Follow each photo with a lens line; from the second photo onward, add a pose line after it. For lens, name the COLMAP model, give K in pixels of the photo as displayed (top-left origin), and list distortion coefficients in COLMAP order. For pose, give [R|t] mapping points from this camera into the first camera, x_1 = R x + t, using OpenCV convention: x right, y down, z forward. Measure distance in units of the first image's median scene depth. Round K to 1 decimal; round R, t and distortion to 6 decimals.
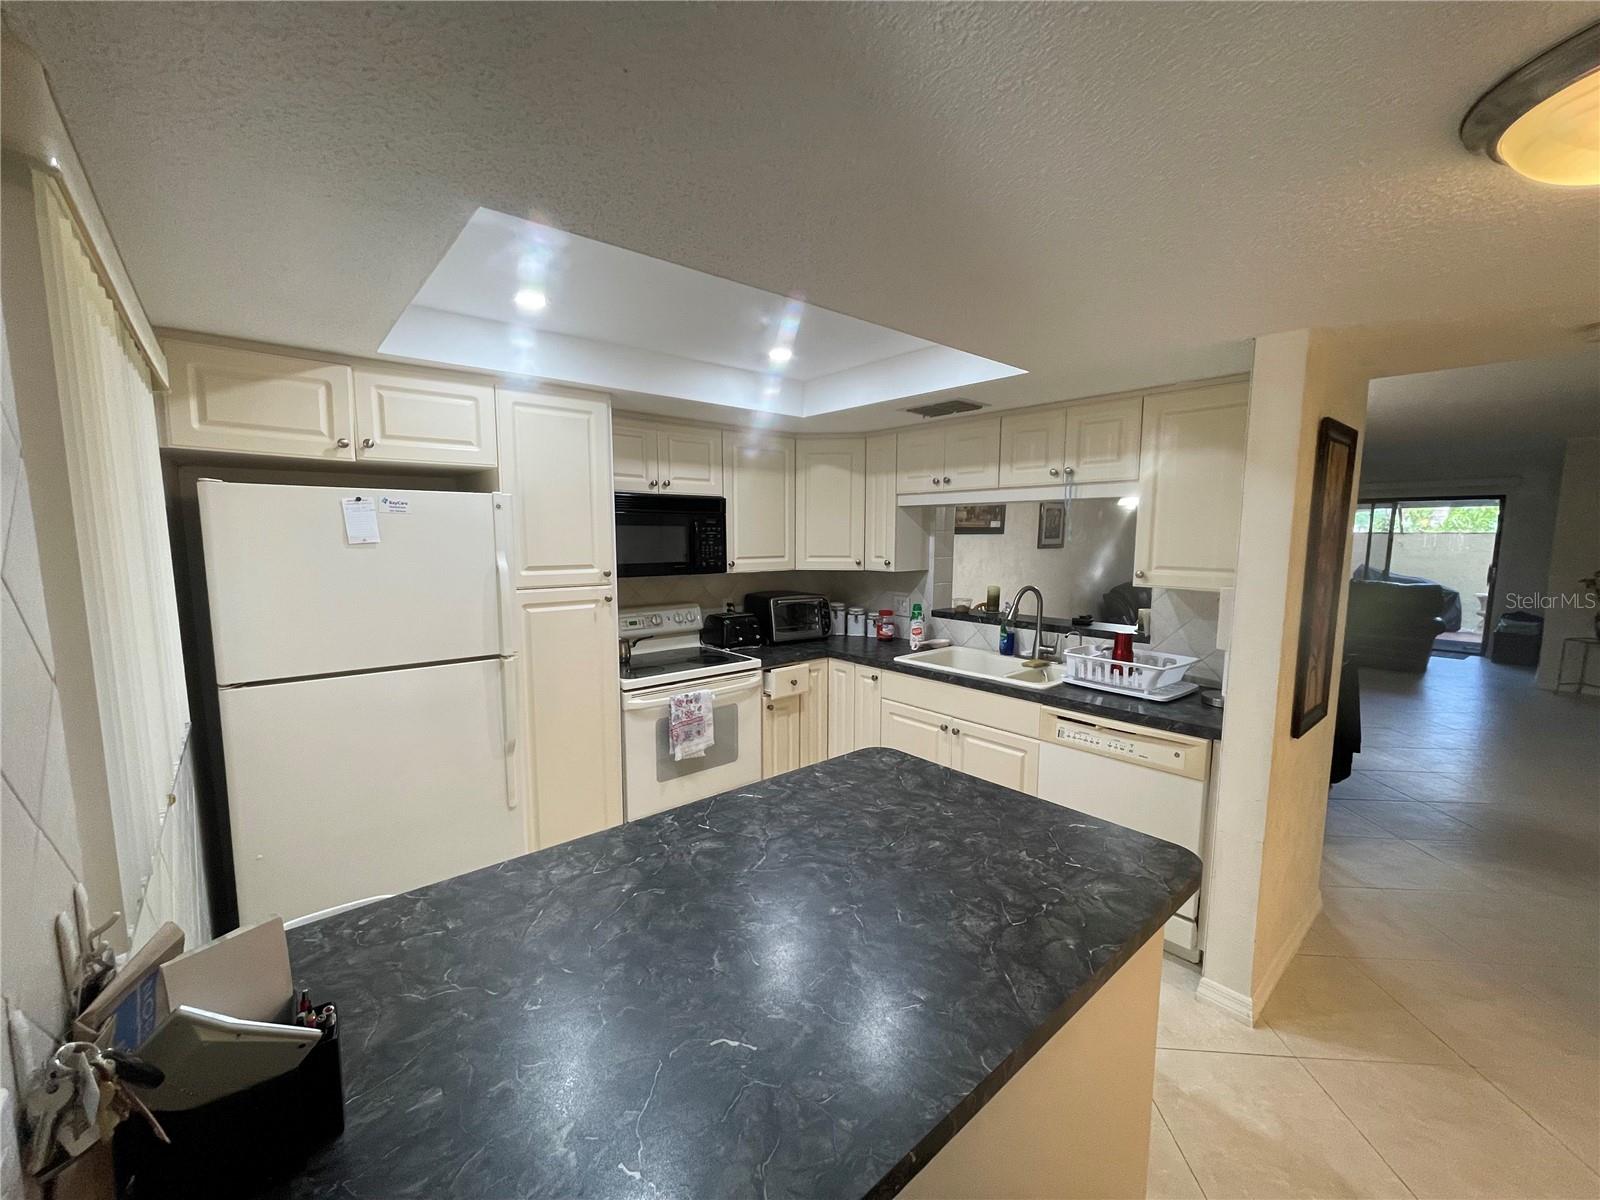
lens RADIAL K [[663.1, 0, 769.0], [0, 663.1, 601.1], [0, 0, 1]] dist [-0.006512, 0.001462]
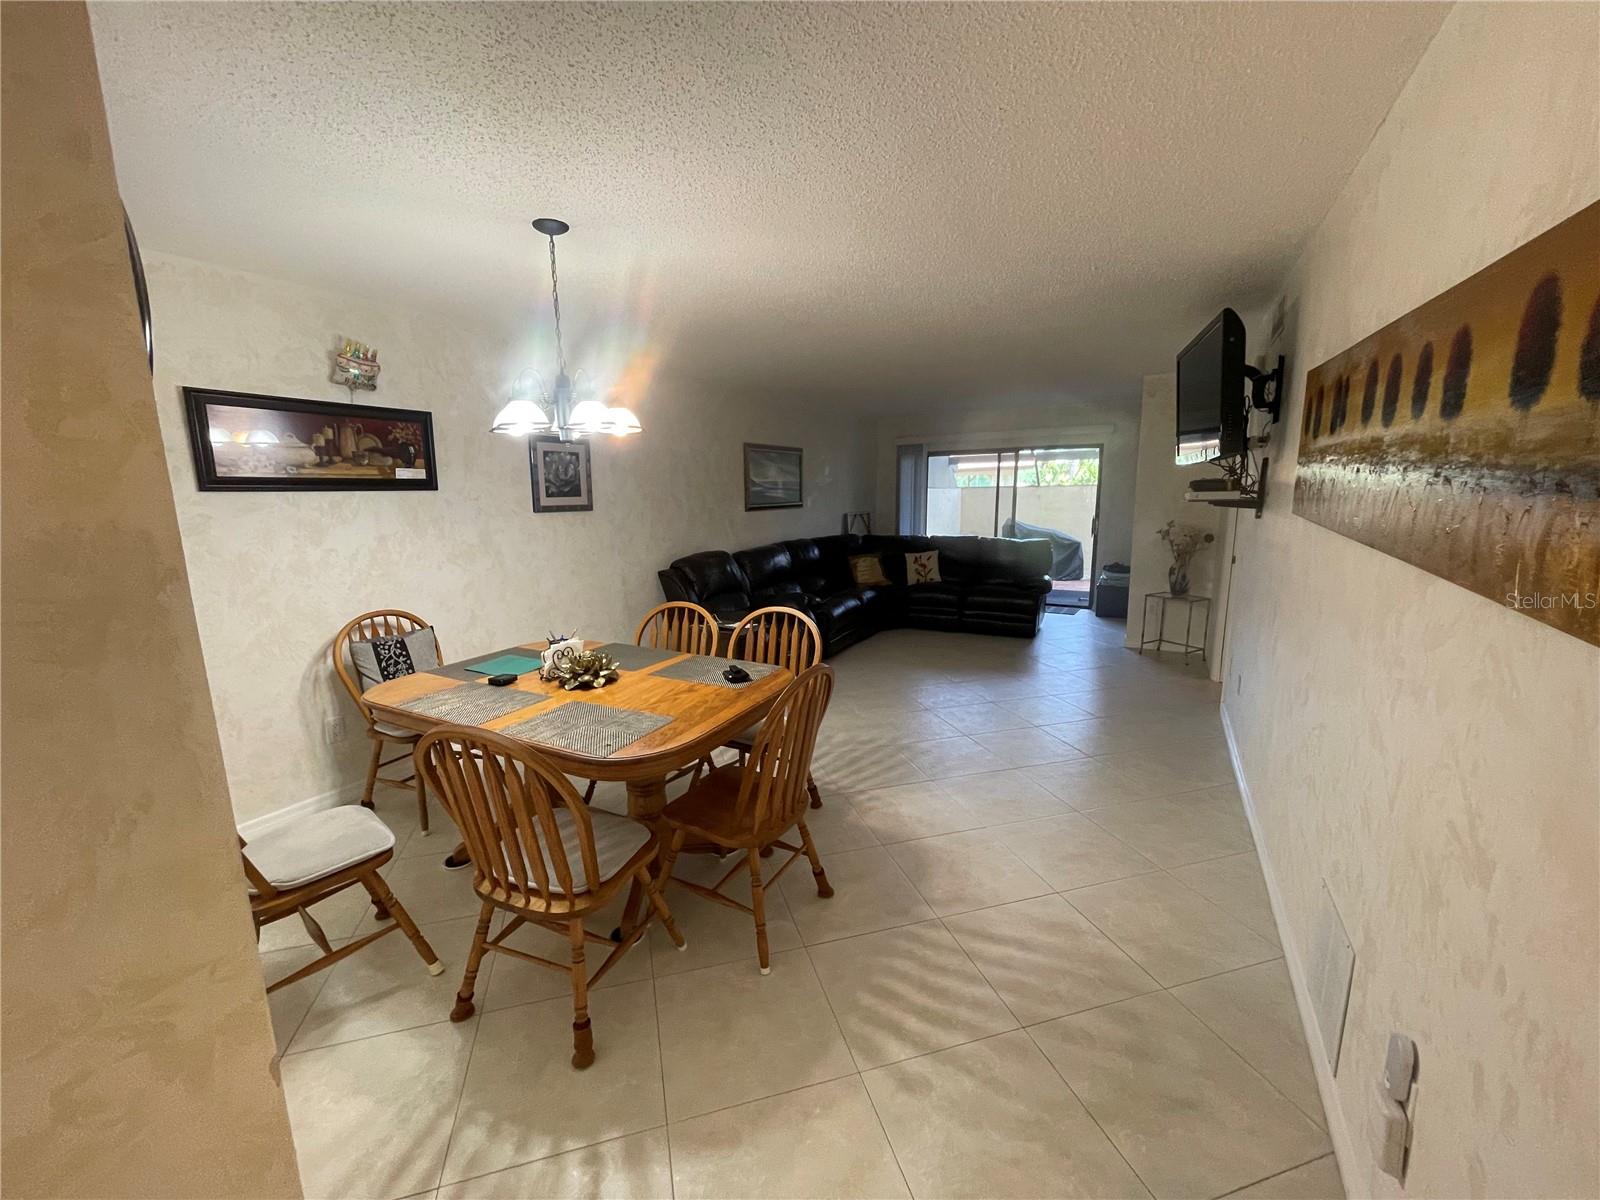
lens RADIAL K [[663.1, 0, 794.2], [0, 663.1, 602.6], [0, 0, 1]] dist [-0.006512, 0.001462]
pose [[0.932313, -0.074543, 0.353888, 0.995382], [0.053841, 0.996231, 0.068004, -0.053920], [-0.357623, -0.044348, 0.932812, 0.733048]]
